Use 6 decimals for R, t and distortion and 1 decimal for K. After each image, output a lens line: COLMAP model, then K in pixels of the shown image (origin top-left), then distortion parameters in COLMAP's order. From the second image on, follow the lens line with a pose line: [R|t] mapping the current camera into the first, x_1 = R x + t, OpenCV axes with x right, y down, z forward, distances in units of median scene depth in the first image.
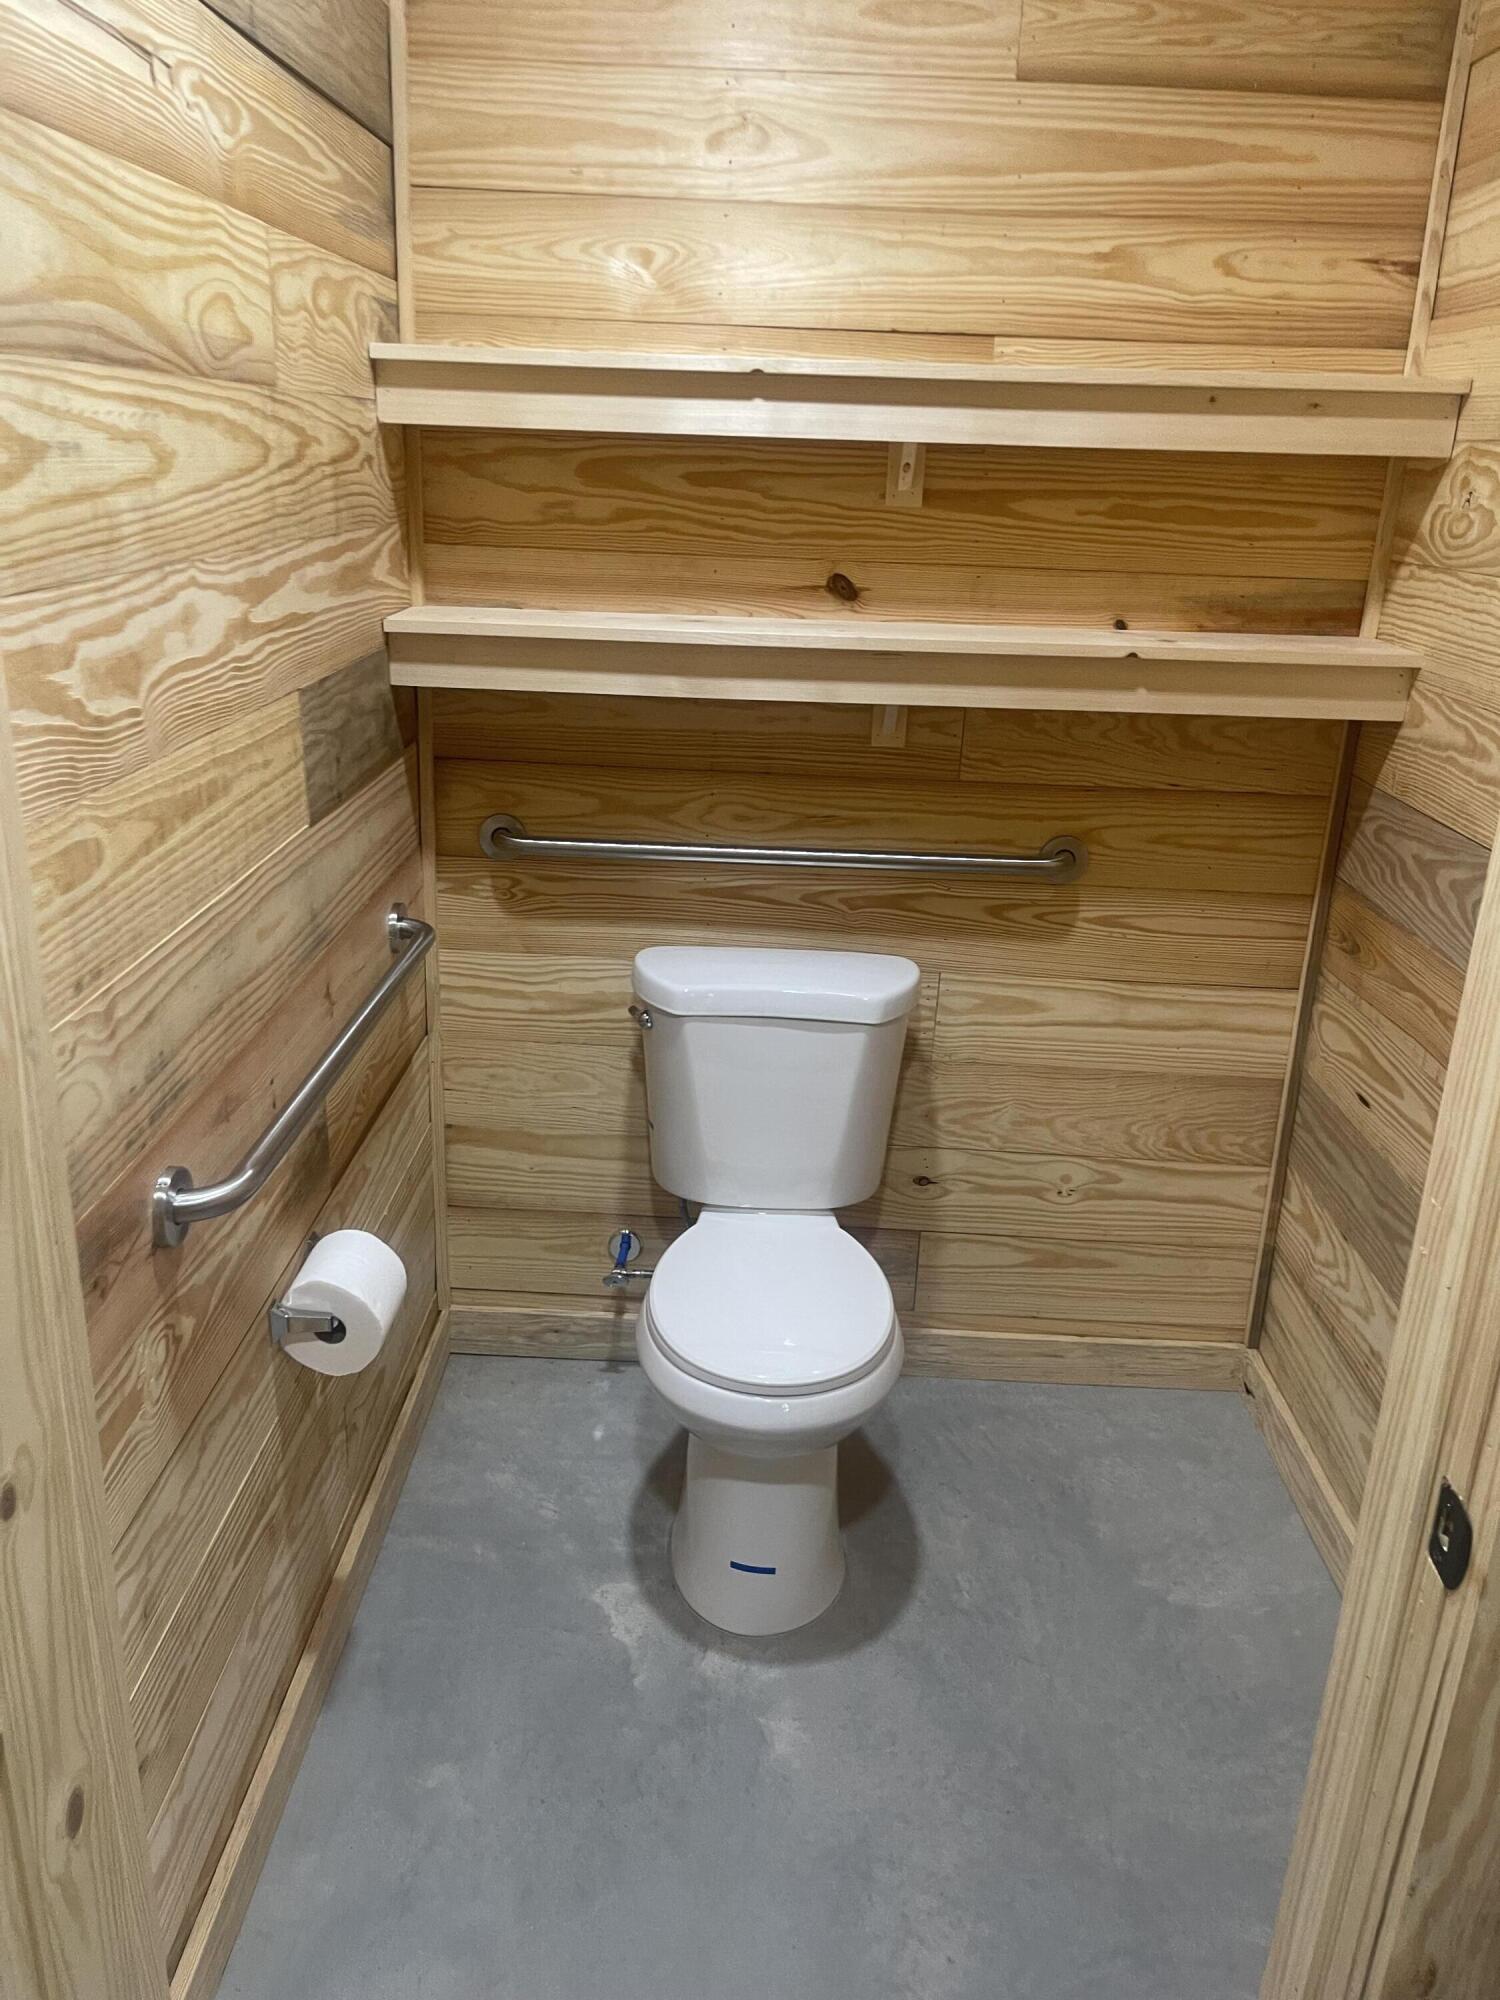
lens RADIAL K [[1545.0, 0, 710.5], [0, 1545.0, 1005.2], [0, 0, 1]] dist [0.066412, -0.101317]
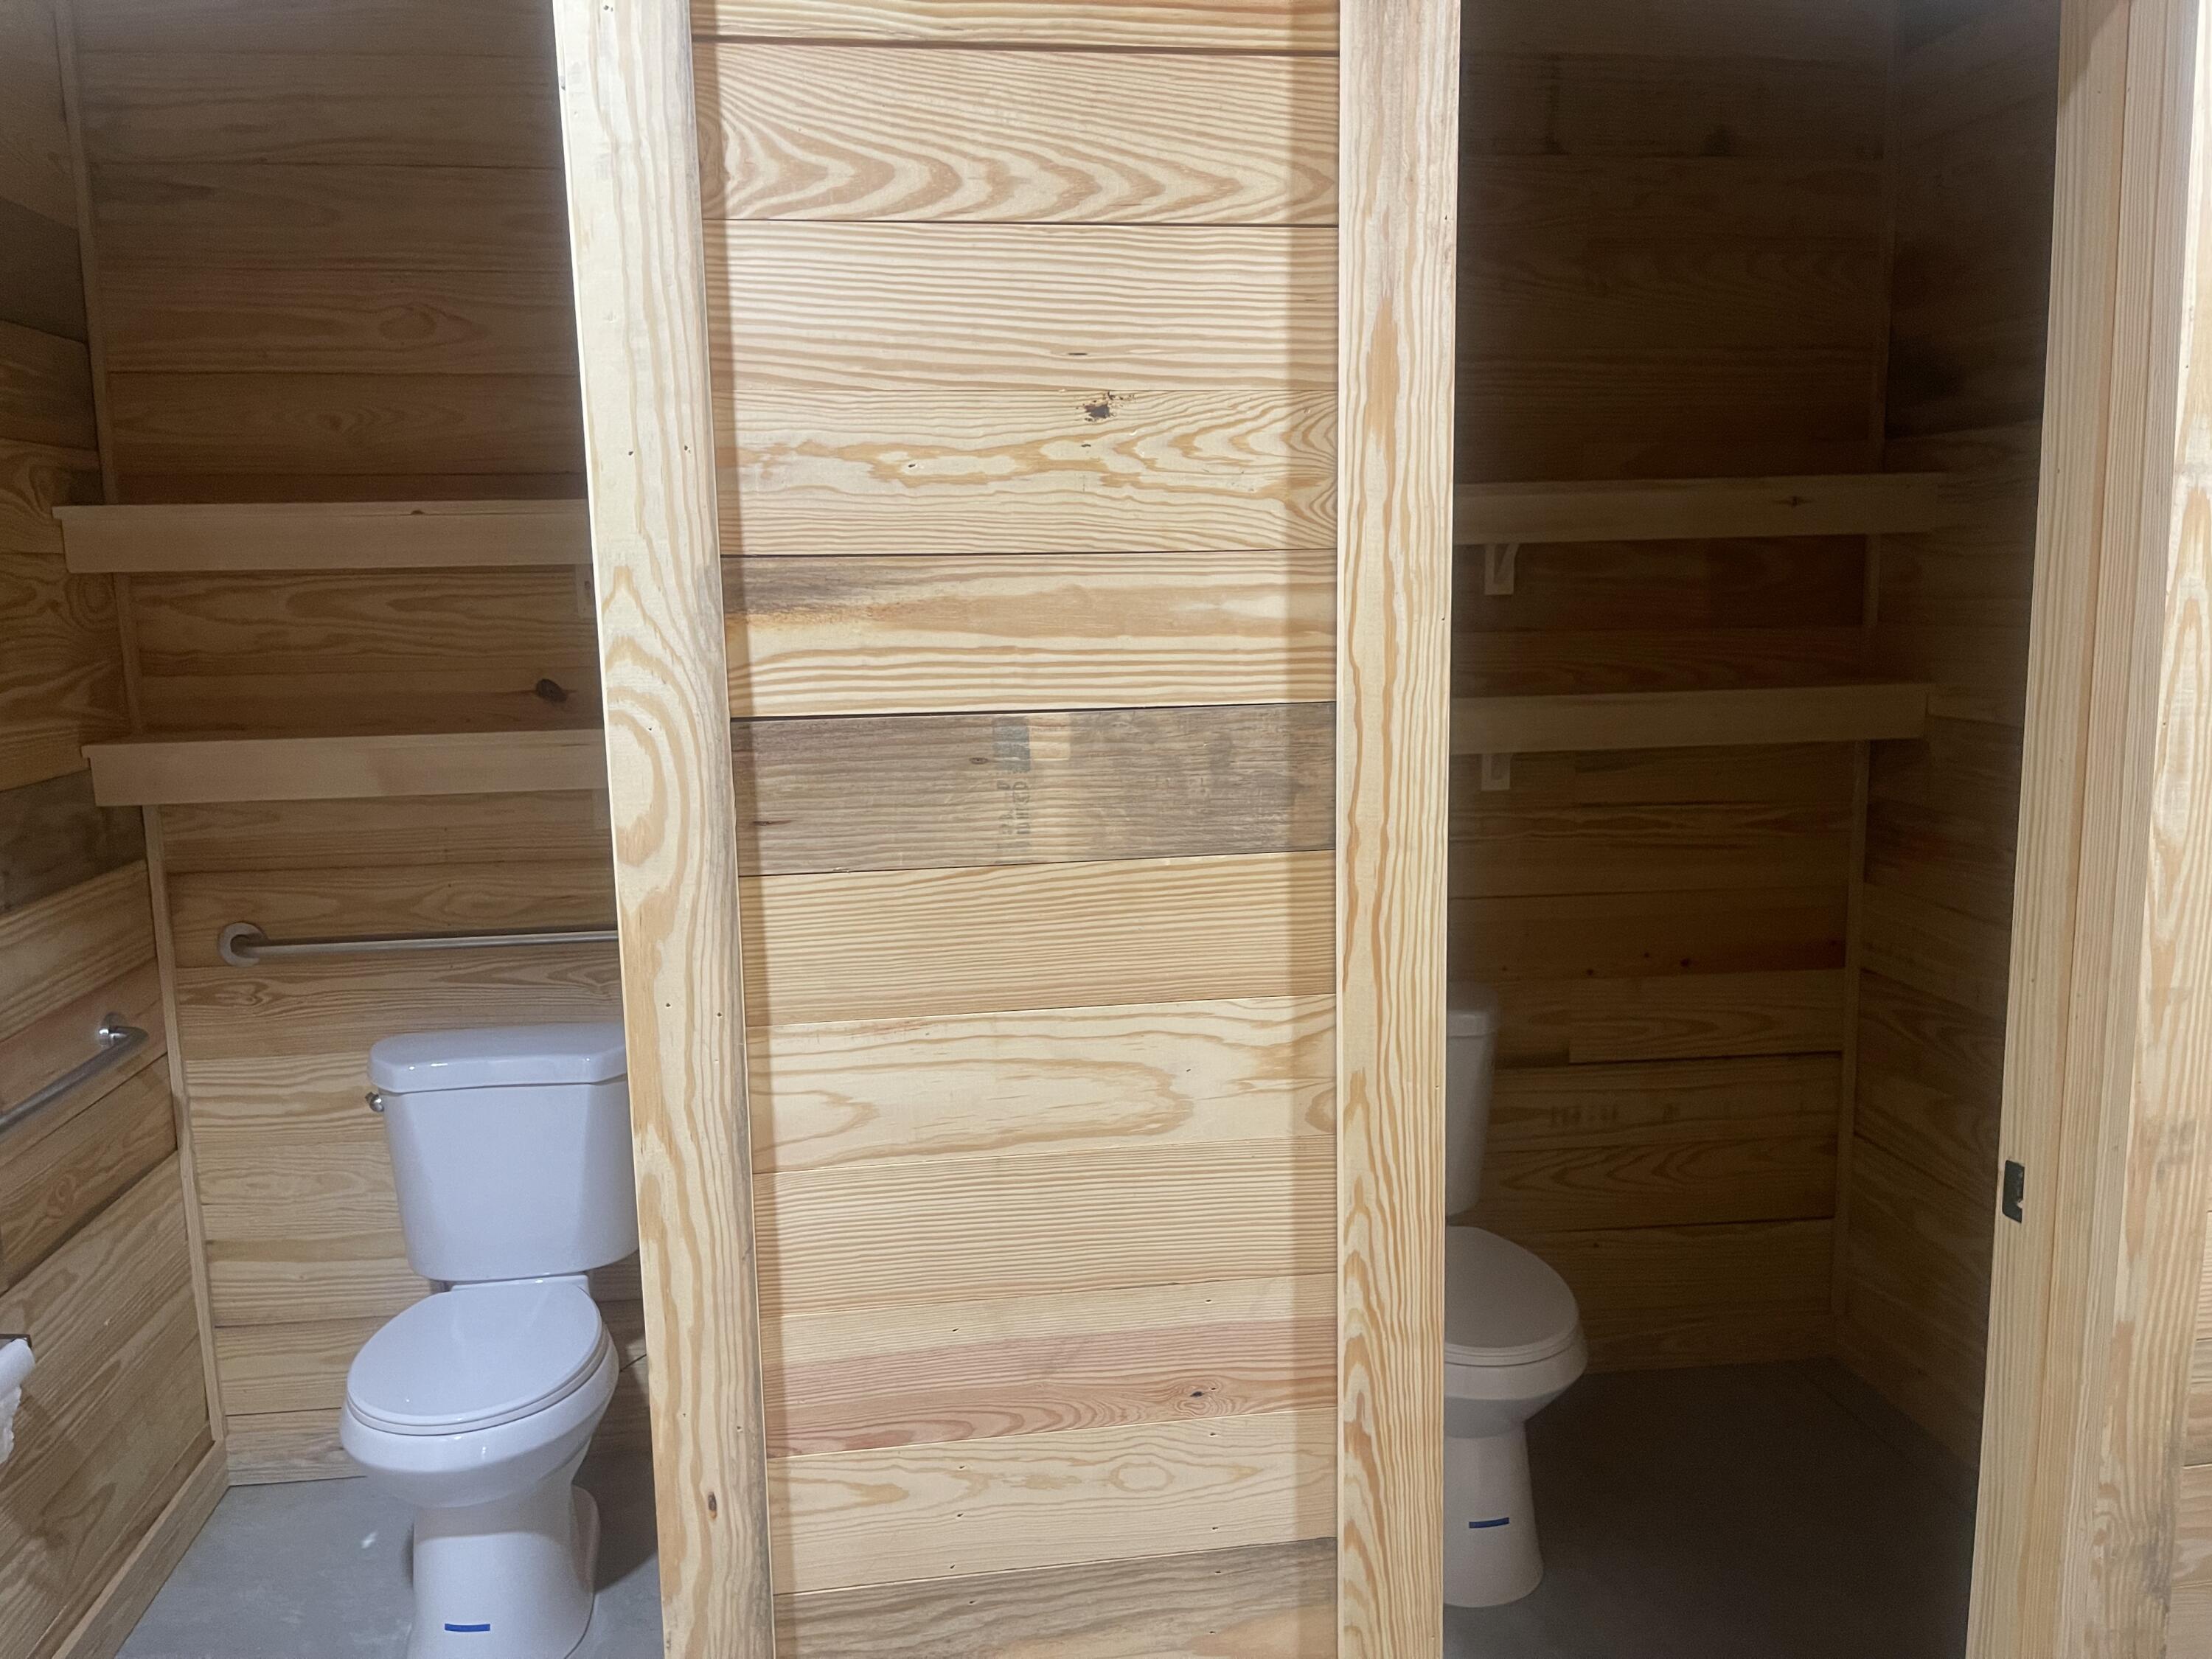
lens RADIAL K [[1708.8, 0, 1101.5], [0, 1708.8, 841.9], [0, 0, 1]] dist [0.066412, -0.101317]
pose [[0.984743, -0.079359, 0.154864, 0.257852], [0.106875, 0.978147, -0.178343, 0.091592], [-0.137326, 0.192173, 0.971705, -0.212058]]
